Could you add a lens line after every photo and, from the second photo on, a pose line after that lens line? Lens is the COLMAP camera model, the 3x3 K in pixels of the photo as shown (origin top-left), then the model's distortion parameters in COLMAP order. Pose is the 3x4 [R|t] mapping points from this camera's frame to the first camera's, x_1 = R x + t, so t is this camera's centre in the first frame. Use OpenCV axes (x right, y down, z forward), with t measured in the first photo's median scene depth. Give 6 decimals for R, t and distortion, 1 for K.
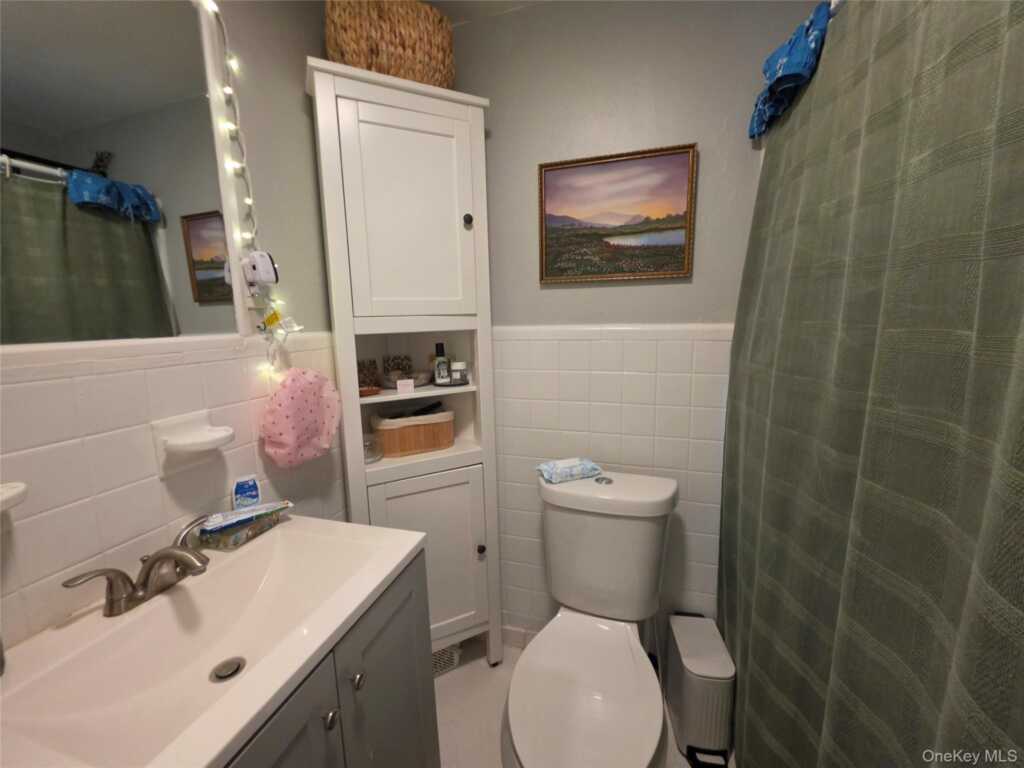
lens RADIAL K [[407.6, 0, 514.3], [0, 407.6, 382.7], [0, 0, 1]] dist [-0.006381, 0.001441]
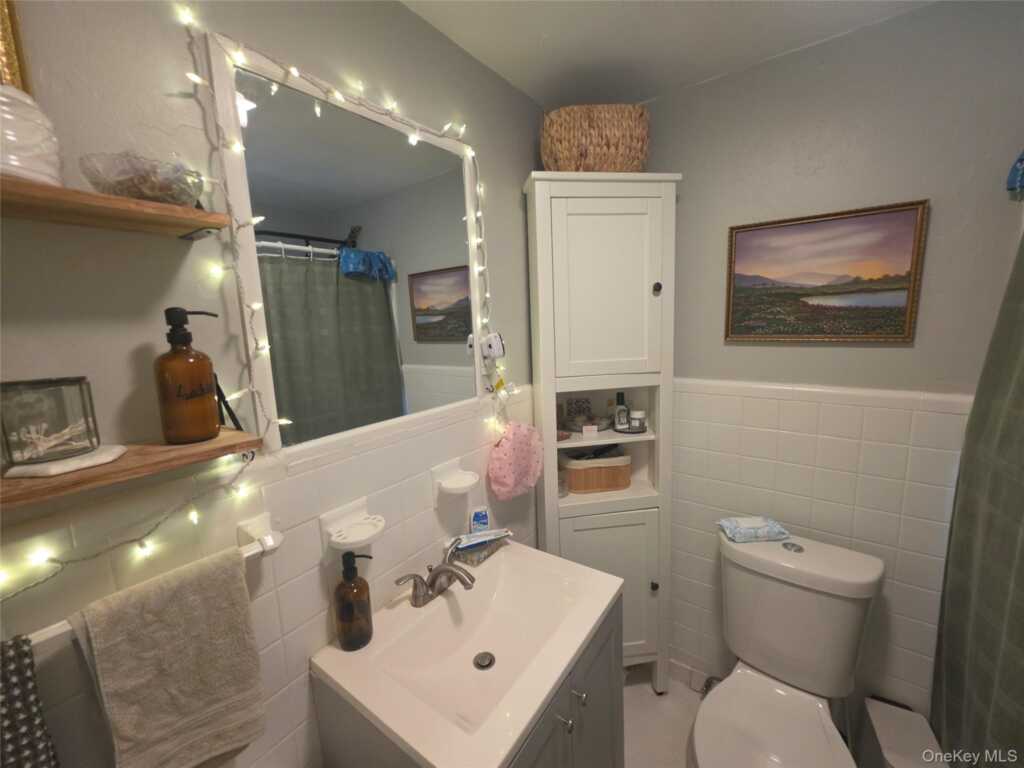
lens RADIAL K [[407.6, 0, 510.4], [0, 407.6, 379.7], [0, 0, 1]] dist [-0.006381, 0.001441]
pose [[0.945077, 0.035691, -0.324895, -0.125801], [-0.033137, 0.999361, 0.013390, -0.160017], [0.325165, -0.001889, 0.945655, -0.163607]]
